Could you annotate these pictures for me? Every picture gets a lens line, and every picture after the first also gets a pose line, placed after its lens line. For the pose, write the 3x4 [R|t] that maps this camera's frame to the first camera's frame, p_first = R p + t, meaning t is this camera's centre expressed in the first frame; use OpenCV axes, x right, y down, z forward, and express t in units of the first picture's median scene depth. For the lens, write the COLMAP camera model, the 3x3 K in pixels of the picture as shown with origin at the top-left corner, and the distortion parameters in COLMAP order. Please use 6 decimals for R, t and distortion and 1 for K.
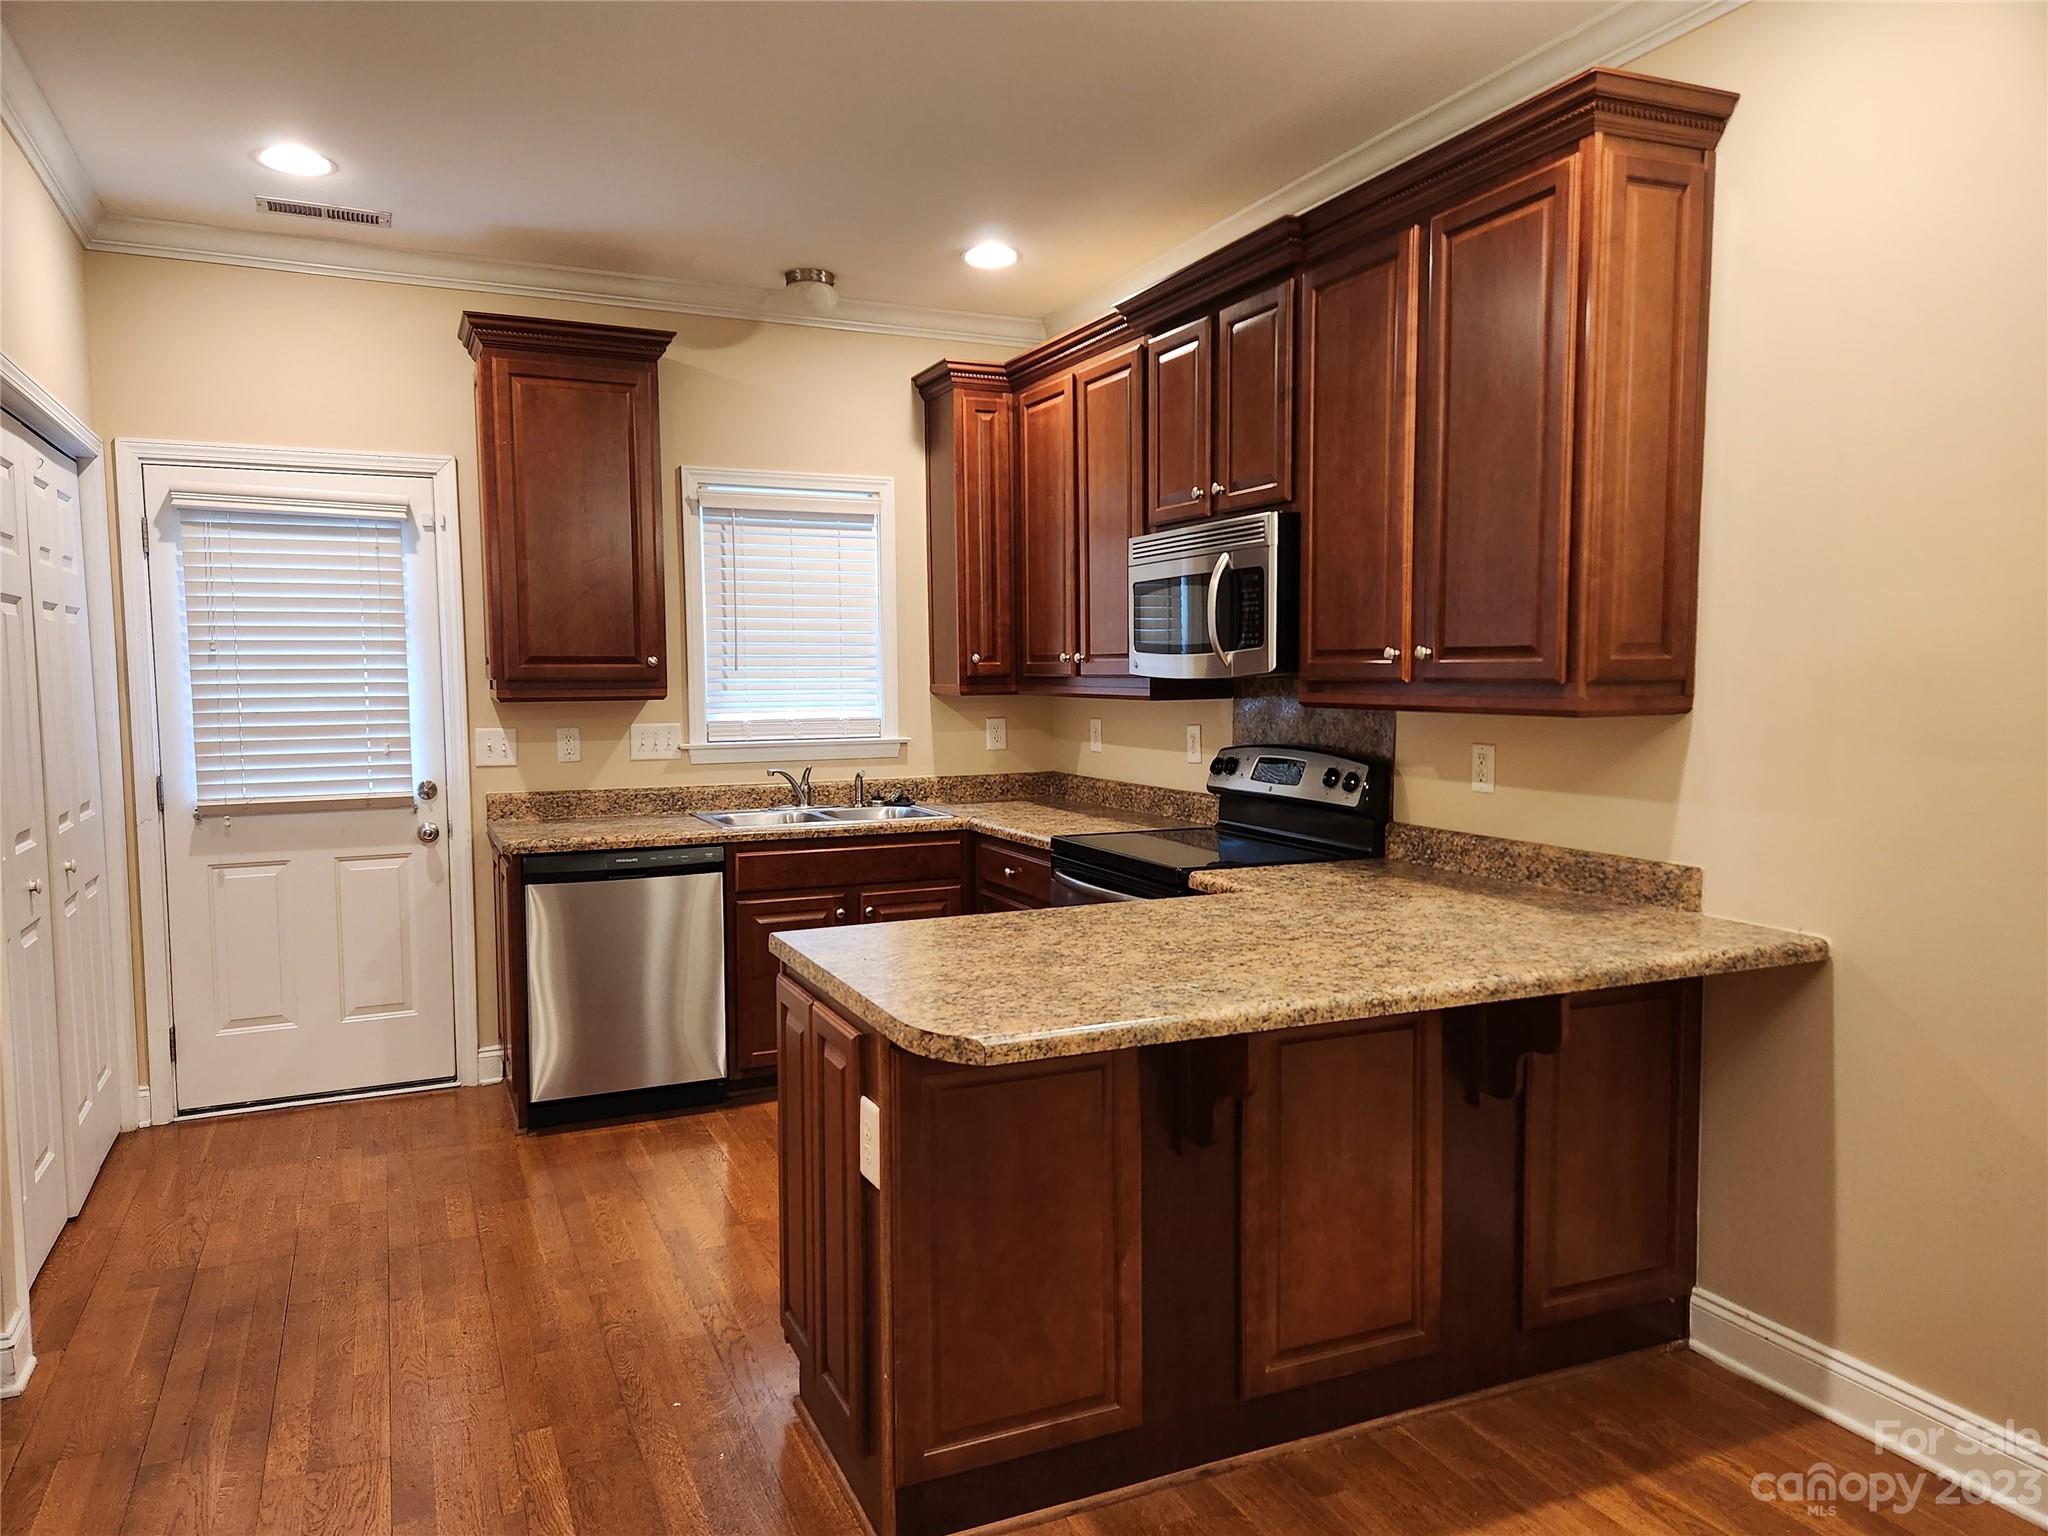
lens RADIAL K [[1380.6, 0, 1006.6], [0, 1380.6, 762.7], [0, 0, 1]] dist [0.091705, -0.078461]
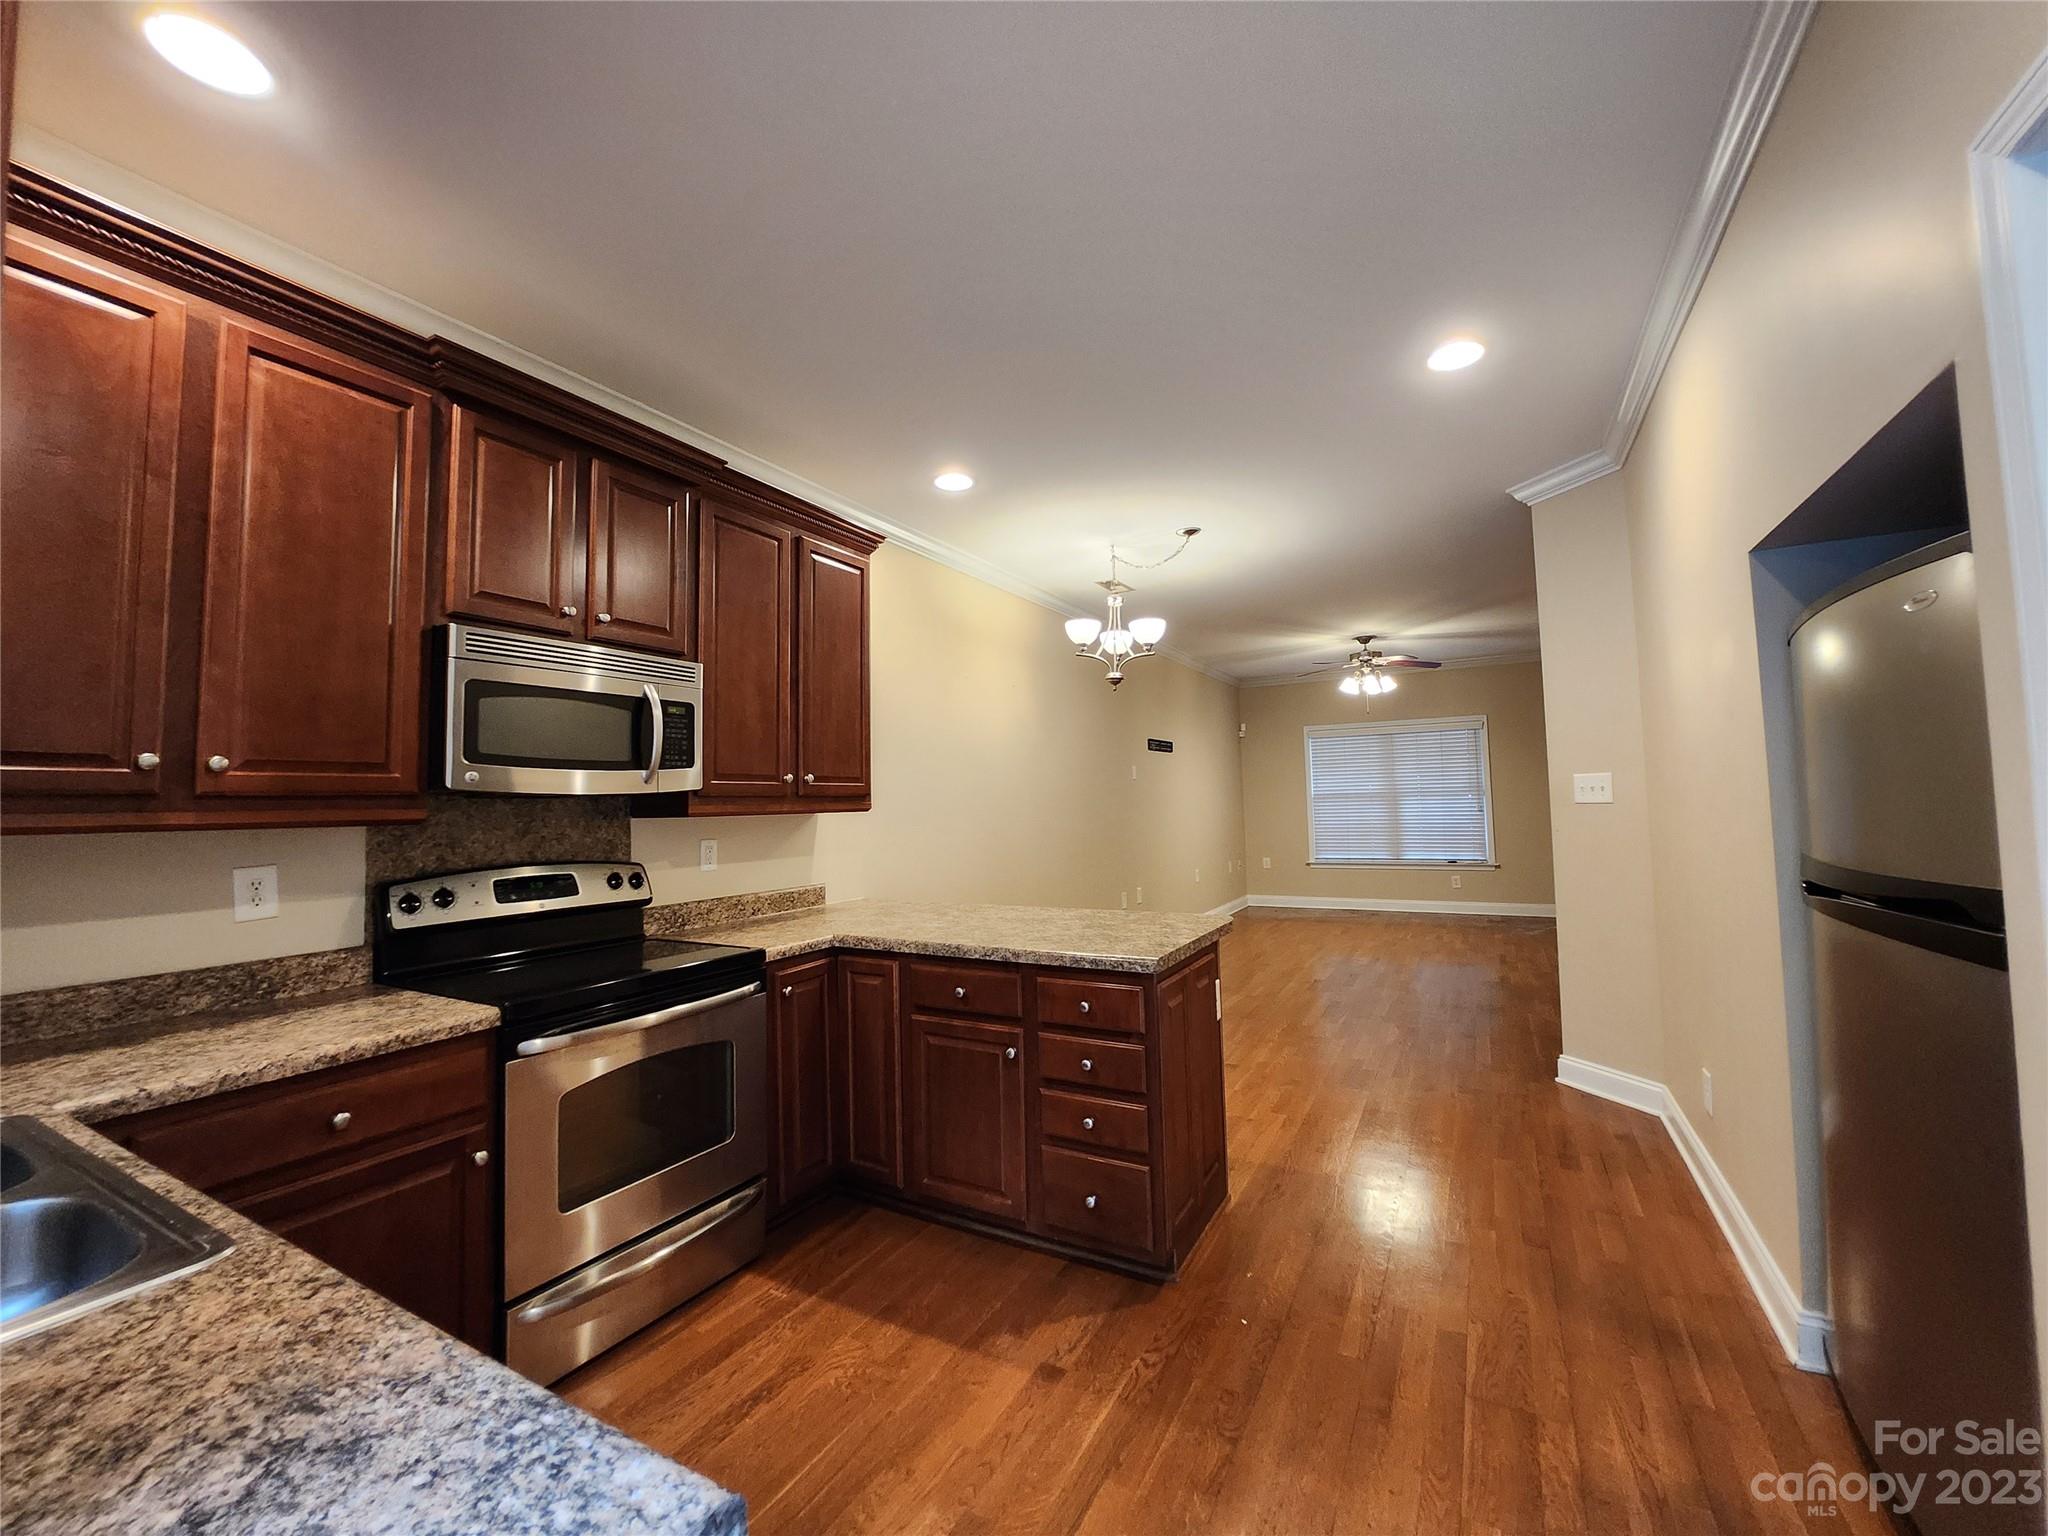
lens RADIAL K [[819.6, 0, 1031.9], [0, 819.6, 747.2], [0, 0, 1]] dist [-0.015622, -0.000814]
pose [[-0.603656, 0.079213, 0.793300, -0.453375], [0.087782, 0.995606, -0.032616, -0.040914], [-0.792397, 0.049948, -0.607957, 0.949231]]
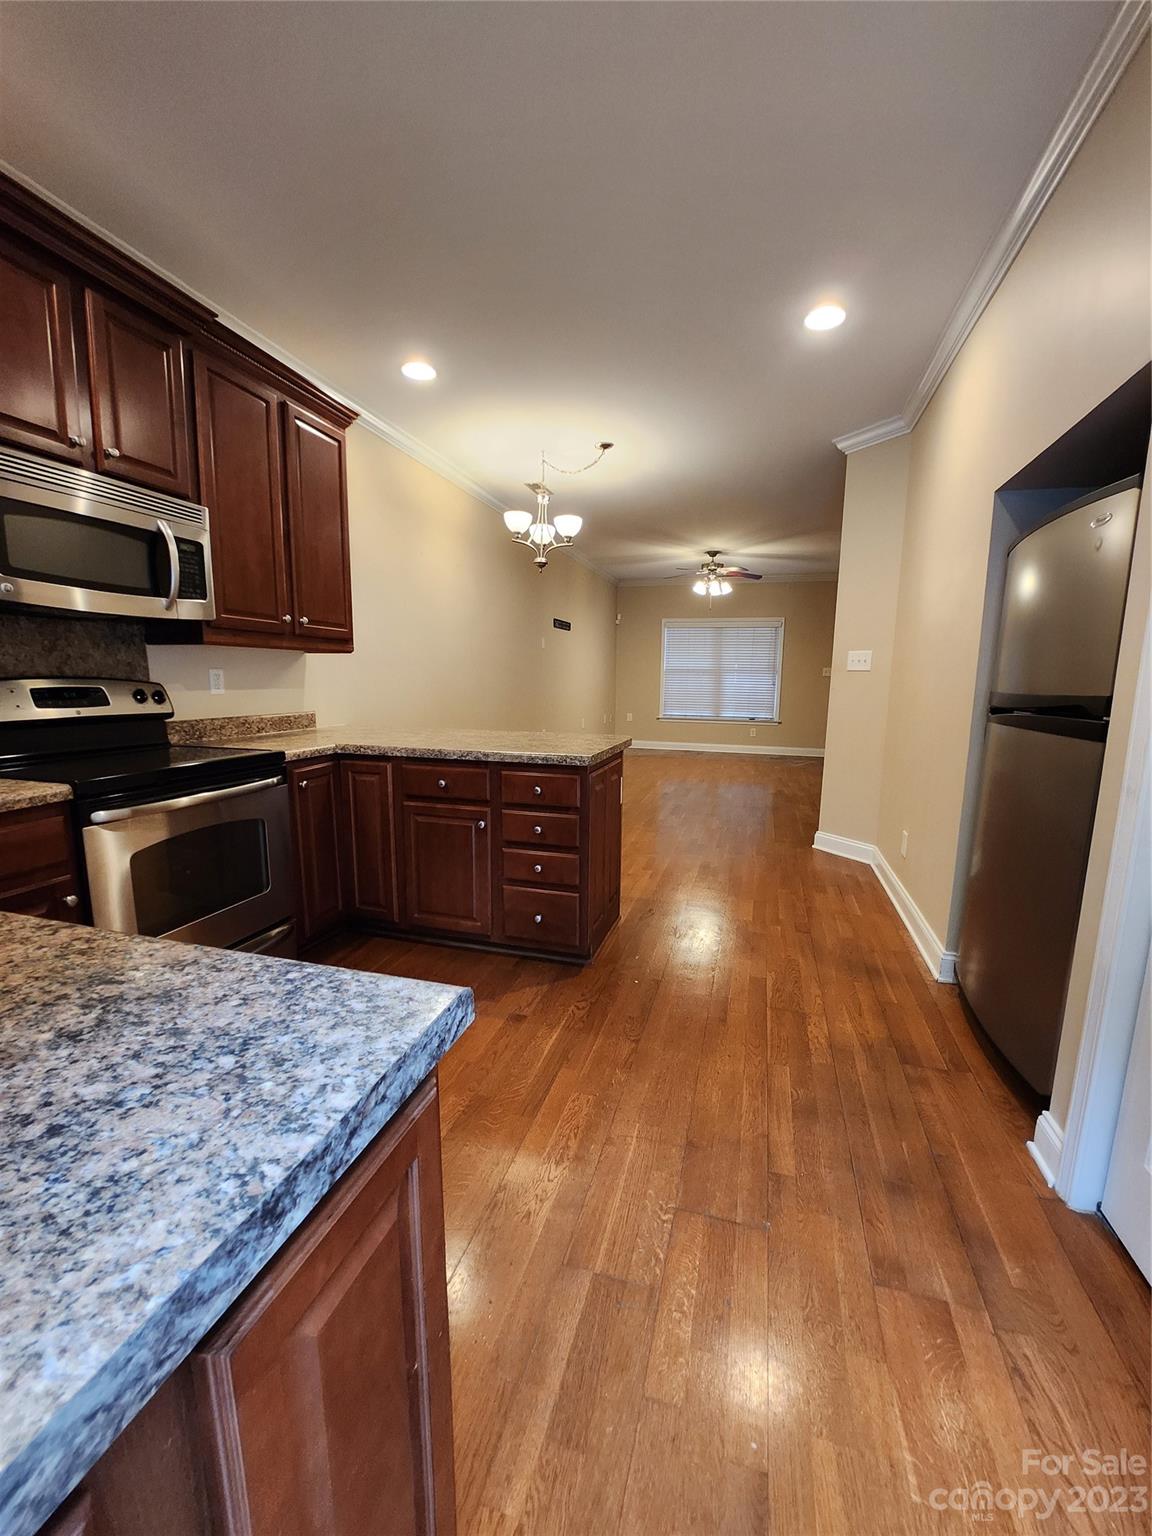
lens RADIAL K [[614.7, 0, 591.3], [0, 614.7, 774.3], [0, 0, 1]] dist [-0.015622, -0.000814]
pose [[-0.769958, -0.099339, 0.630315, -0.430517], [0.041203, 0.978006, 0.204467, -0.016015], [-0.636763, 0.183402, -0.748930, 0.991350]]
